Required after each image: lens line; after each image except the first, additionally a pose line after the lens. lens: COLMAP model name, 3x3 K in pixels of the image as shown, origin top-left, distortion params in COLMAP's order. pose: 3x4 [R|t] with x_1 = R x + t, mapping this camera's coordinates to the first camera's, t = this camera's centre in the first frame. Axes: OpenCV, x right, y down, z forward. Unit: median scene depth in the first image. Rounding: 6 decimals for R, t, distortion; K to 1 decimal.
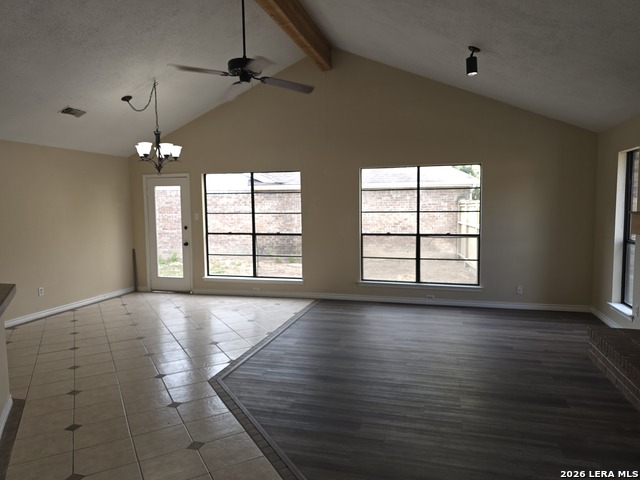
lens RADIAL K [[433.7, 0, 325.4], [0, 433.7, 239.9], [0, 0, 1]] dist [0.060472, -0.065030]
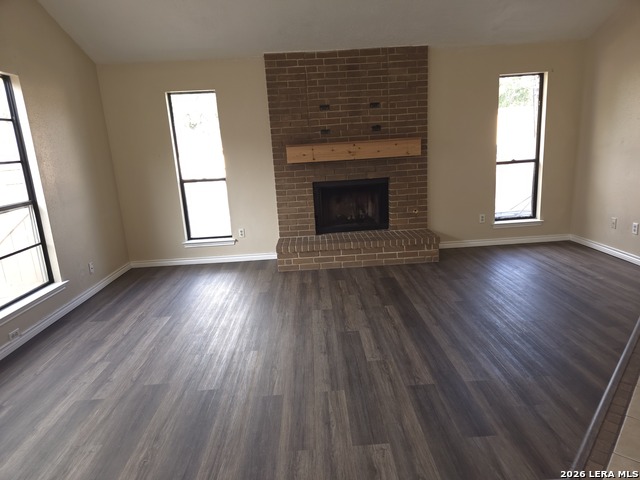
lens RADIAL K [[421.9, 0, 325.7], [0, 421.9, 244.4], [0, 0, 1]] dist [0.067977, -0.068127]
pose [[-0.306121, -0.194670, 0.931876, -0.405055], [0.131740, 0.960789, 0.243987, -0.055810], [-0.942833, 0.197455, -0.268472, 0.979941]]
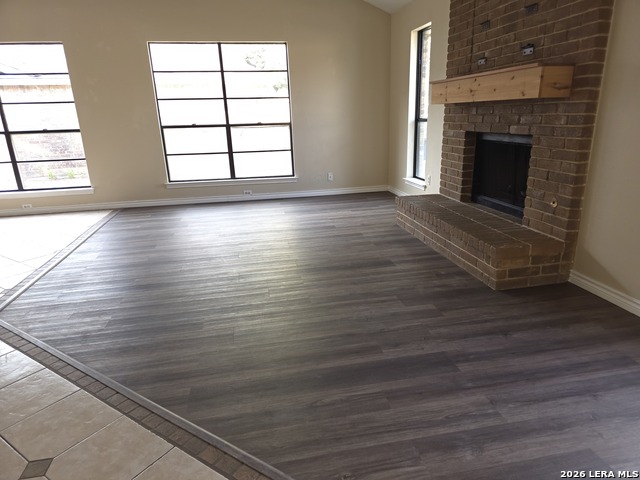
lens RADIAL K [[421.9, 0, 325.7], [0, 421.9, 244.4], [0, 0, 1]] dist [0.067977, -0.068127]
pose [[0.895334, -0.147860, 0.420137, -0.018204], [0.055579, 0.973005, 0.223992, 0.054938], [-0.441914, -0.177197, 0.879382, 0.105681]]
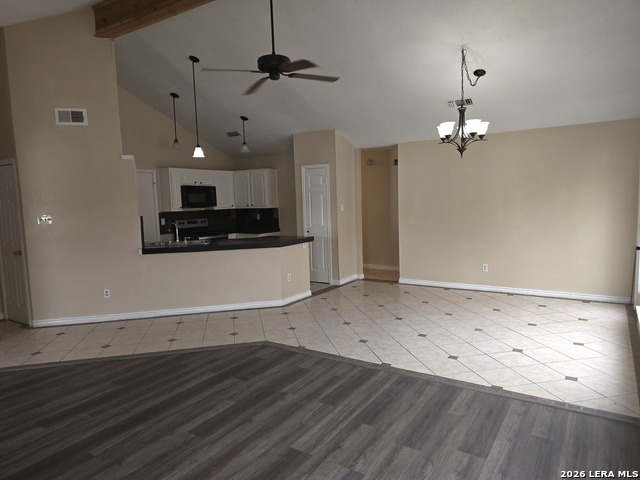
lens RADIAL K [[421.9, 0, 325.7], [0, 421.9, 244.4], [0, 0, 1]] dist [0.067977, -0.068127]
pose [[-0.299282, 0.127921, -0.945551, 0.584712], [-0.039921, 0.988426, 0.146357, -0.100361], [0.953329, 0.081549, -0.290712, 1.102868]]
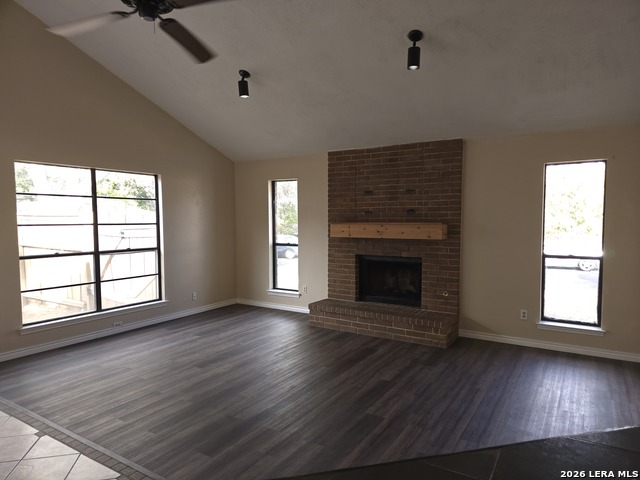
lens RADIAL K [[421.9, 0, 325.7], [0, 421.9, 244.4], [0, 0, 1]] dist [0.067977, -0.068127]
pose [[0.285831, -0.052636, 0.956833, -0.557097], [0.072942, 0.996789, 0.033044, -0.028780], [-0.955500, 0.060349, 0.288753, 0.455745]]
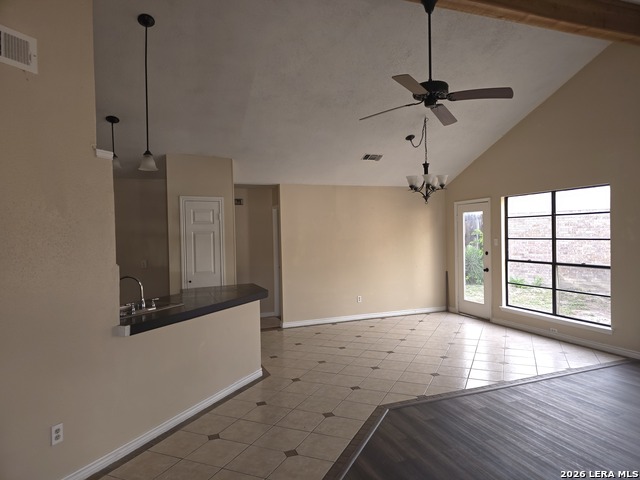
lens RADIAL K [[421.9, 0, 325.7], [0, 421.9, 244.4], [0, 0, 1]] dist [0.067977, -0.068127]
pose [[0.601897, 0.018900, -0.798350, 0.328081], [-0.047465, 0.998799, -0.012140, -0.027905], [0.797162, 0.045201, 0.602071, 0.206044]]
